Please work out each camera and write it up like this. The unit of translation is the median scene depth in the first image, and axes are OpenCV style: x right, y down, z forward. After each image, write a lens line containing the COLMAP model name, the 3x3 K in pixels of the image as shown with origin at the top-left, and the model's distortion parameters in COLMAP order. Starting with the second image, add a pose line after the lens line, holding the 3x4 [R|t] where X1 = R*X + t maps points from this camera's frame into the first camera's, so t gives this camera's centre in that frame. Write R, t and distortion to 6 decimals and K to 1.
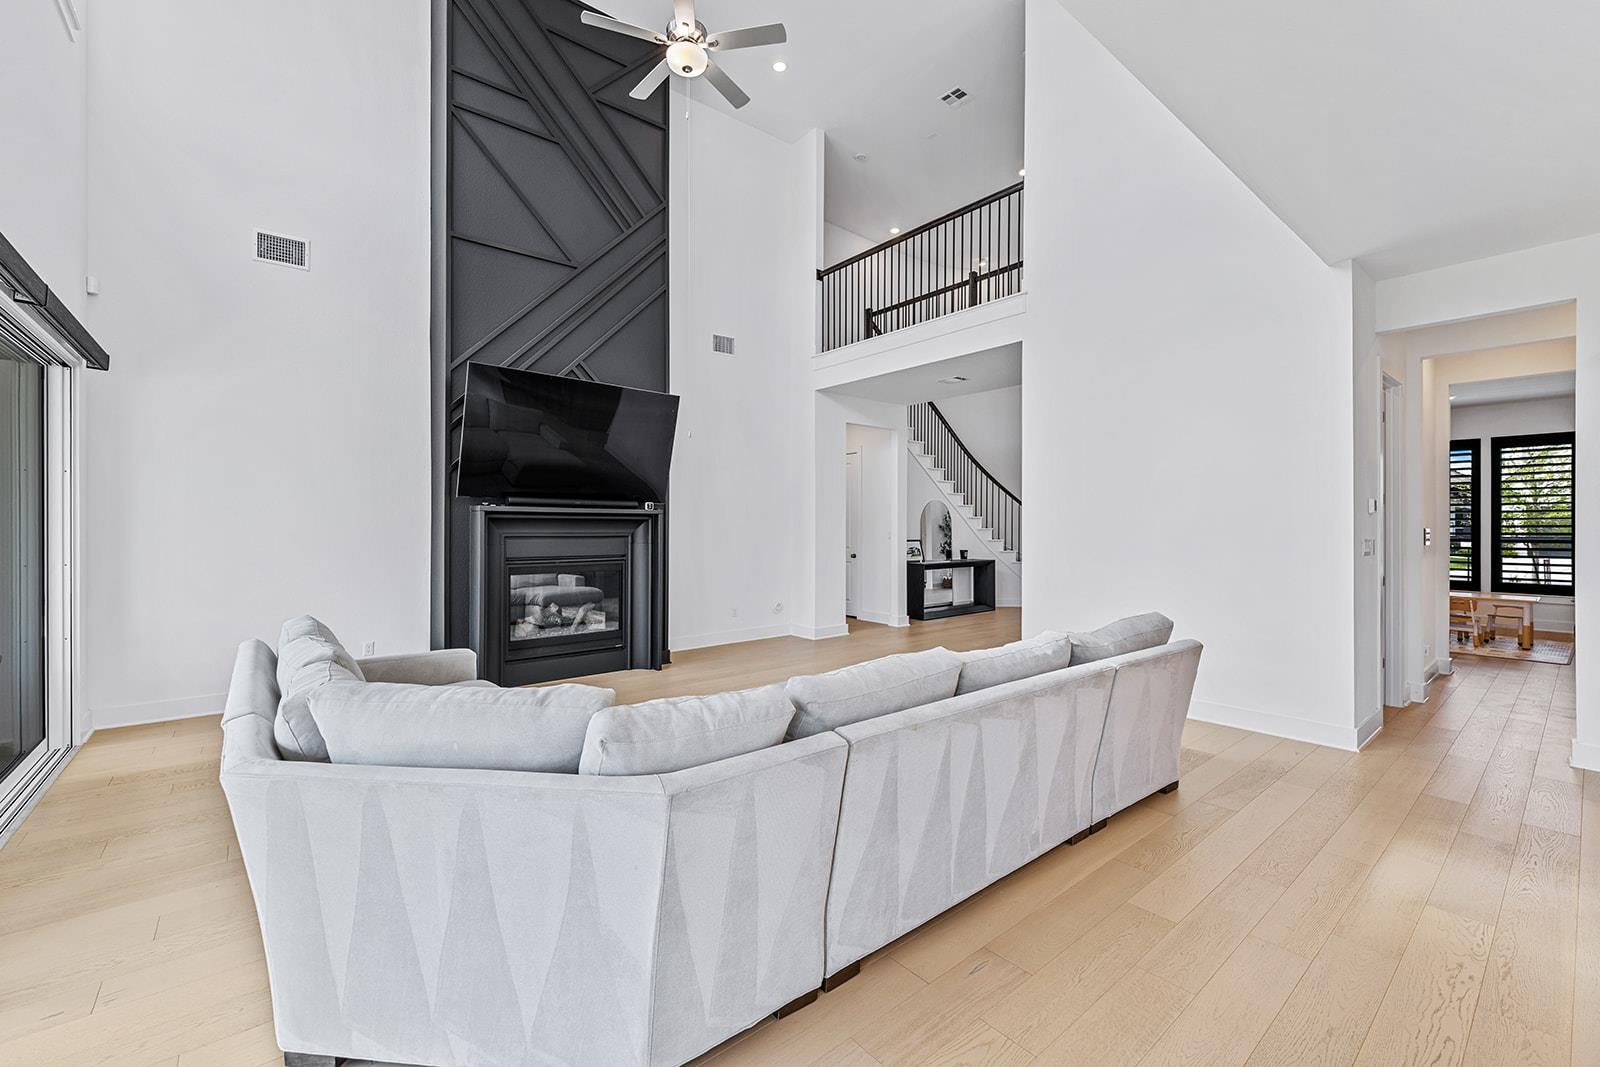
lens RADIAL K [[656.3, 0, 793.8], [0, 656.3, 529.6], [0, 0, 1]] dist [0.011545, 0.000249]
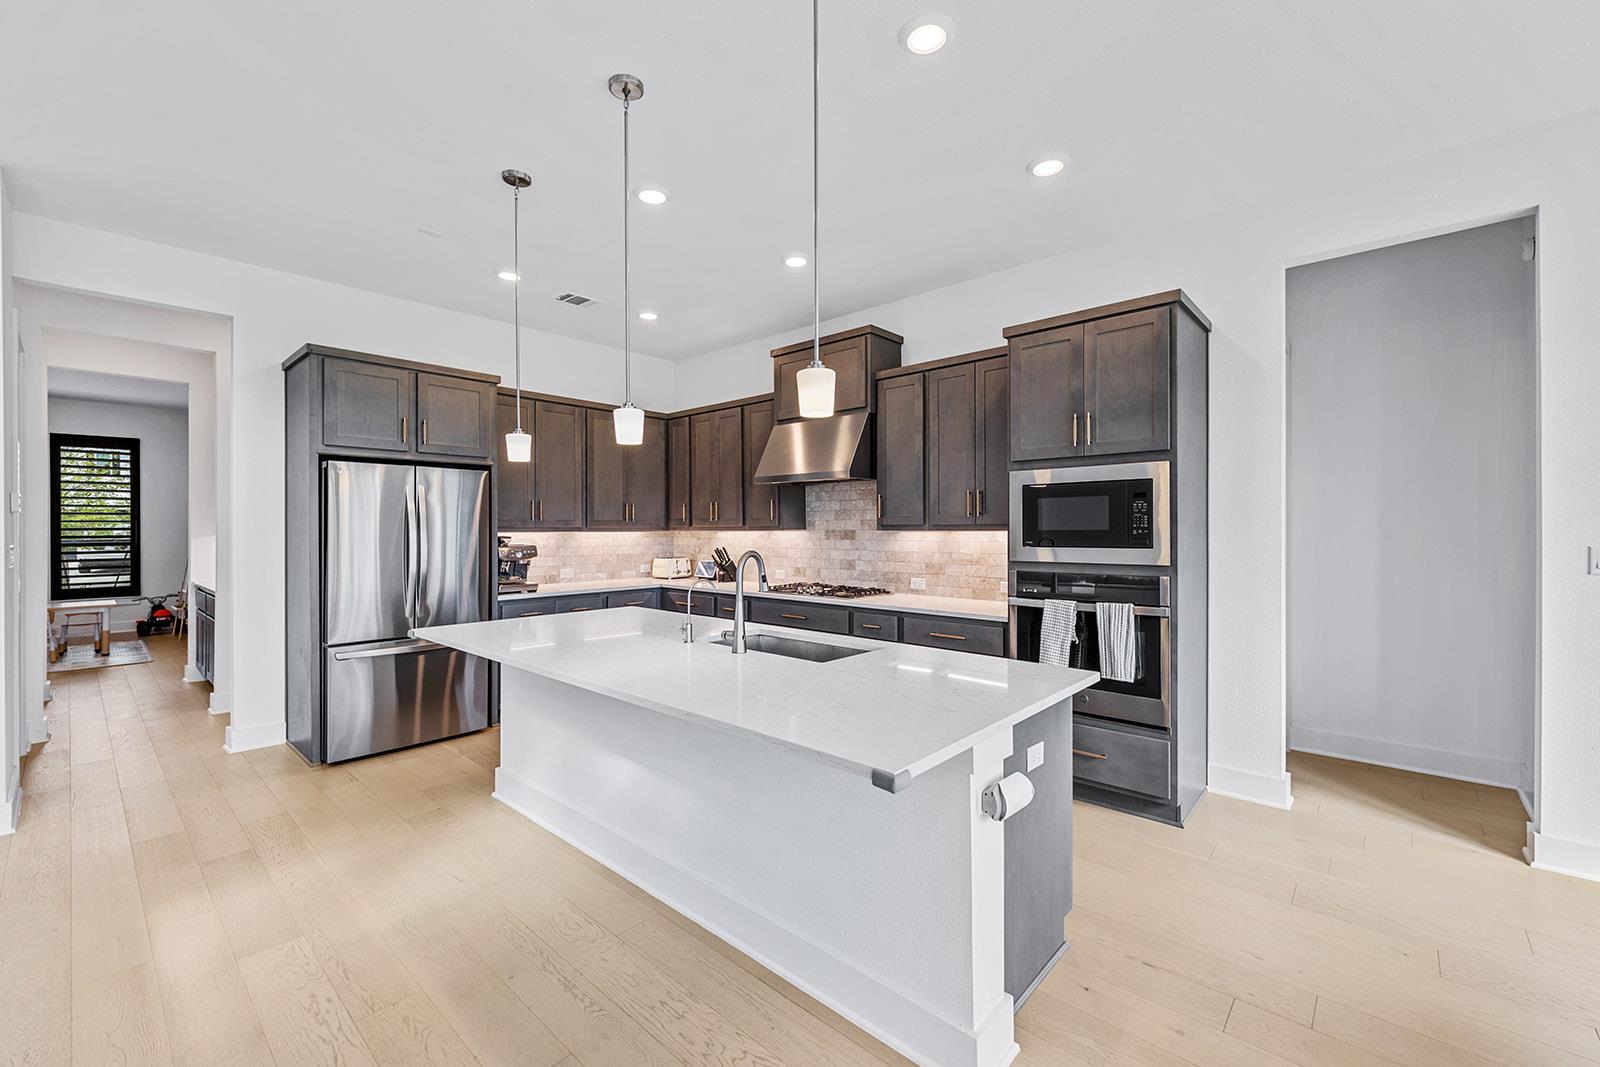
lens RADIAL K [[656.3, 0, 788.4], [0, 656.3, 530.0], [0, 0, 1]] dist [0.011545, 0.000249]
pose [[-0.137458, -0.004713, 0.990496, -0.007884], [0.006493, 0.999963, 0.005660, -0.003350], [-0.990486, 0.007210, -0.137422, 0.134354]]
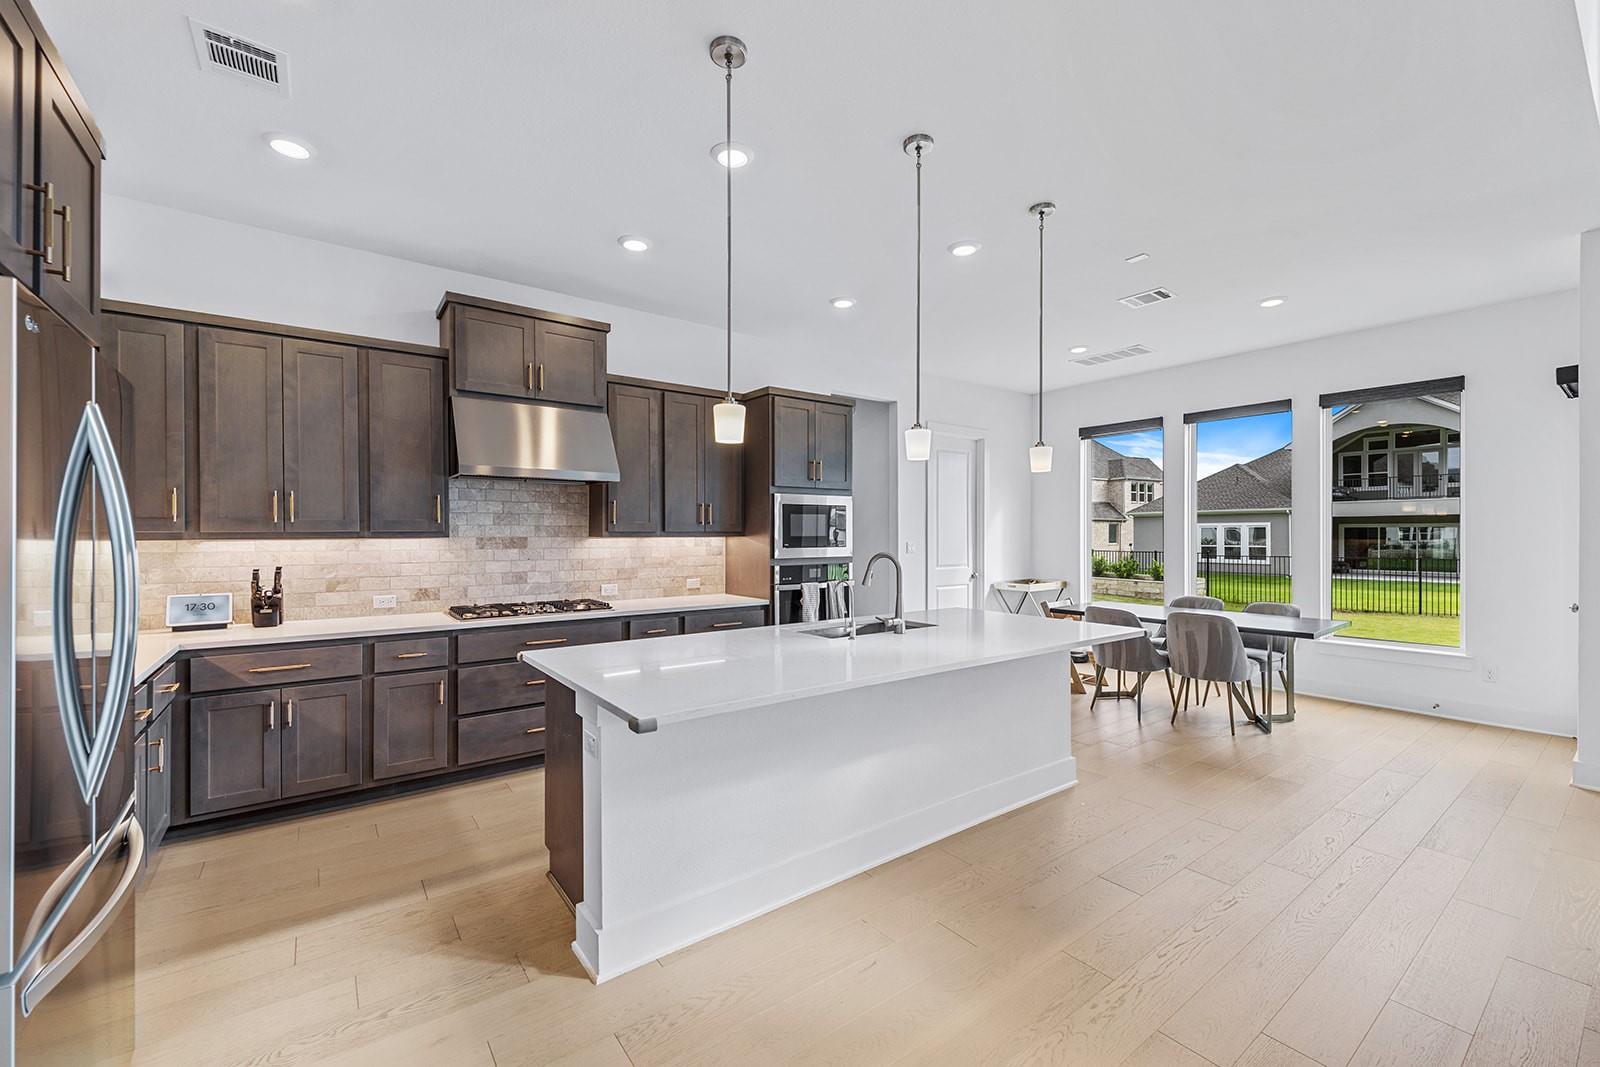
lens RADIAL K [[656.3, 0, 796.1], [0, 656.3, 531.5], [0, 0, 1]] dist [0.011545, 0.000249]
pose [[-0.999042, 0.002491, 0.043692, 0.401232], [0.002325, 0.999990, -0.003870, -0.001048], [-0.043701, -0.003764, -0.999038, 0.564533]]
